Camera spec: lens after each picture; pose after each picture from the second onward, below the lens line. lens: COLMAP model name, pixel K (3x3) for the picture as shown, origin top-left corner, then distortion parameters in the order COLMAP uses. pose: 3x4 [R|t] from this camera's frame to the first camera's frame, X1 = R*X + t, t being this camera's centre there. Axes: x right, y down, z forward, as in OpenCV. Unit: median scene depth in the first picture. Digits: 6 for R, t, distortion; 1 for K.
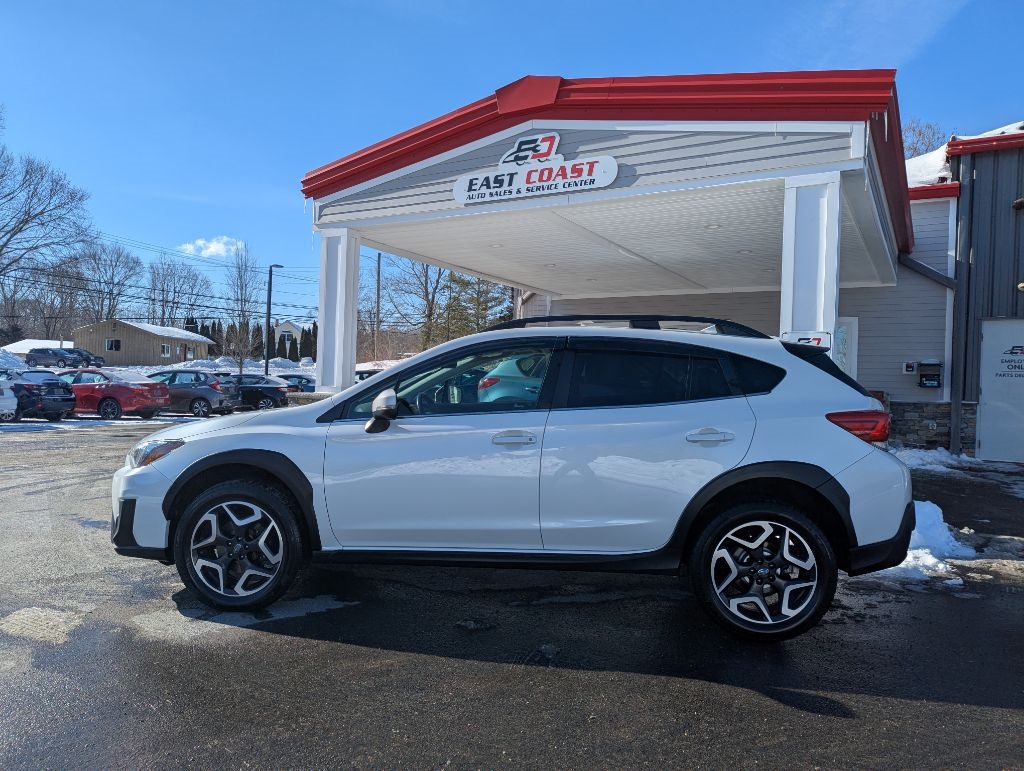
lens RADIAL K [[725.4, 0, 512.0], [0, 725.4, 385.5], [0, 0, 1]] dist [0.067271, -0.058042]
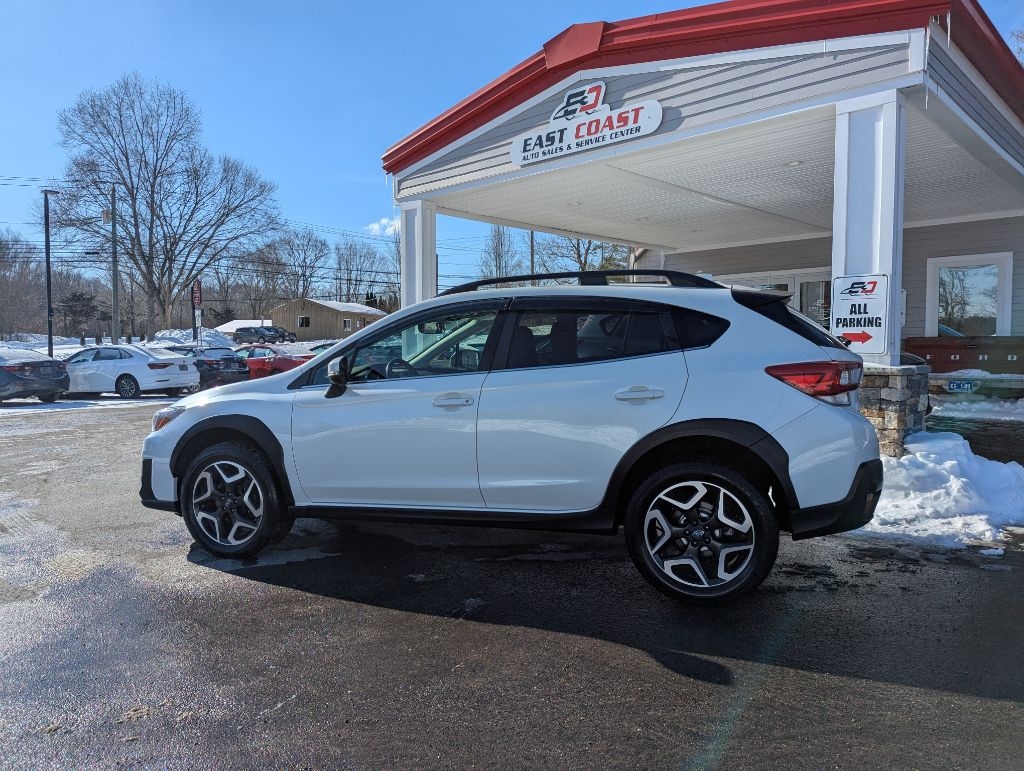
lens RADIAL K [[727.7, 0, 512.0], [0, 727.7, 385.5], [0, 0, 1]] dist [0.067516, -0.060258]
pose [[0.971352, -0.024505, -0.236378, 0.206544], [0.036655, 0.998215, 0.047143, 0.004115], [0.234800, -0.054457, 0.970517, 0.014655]]
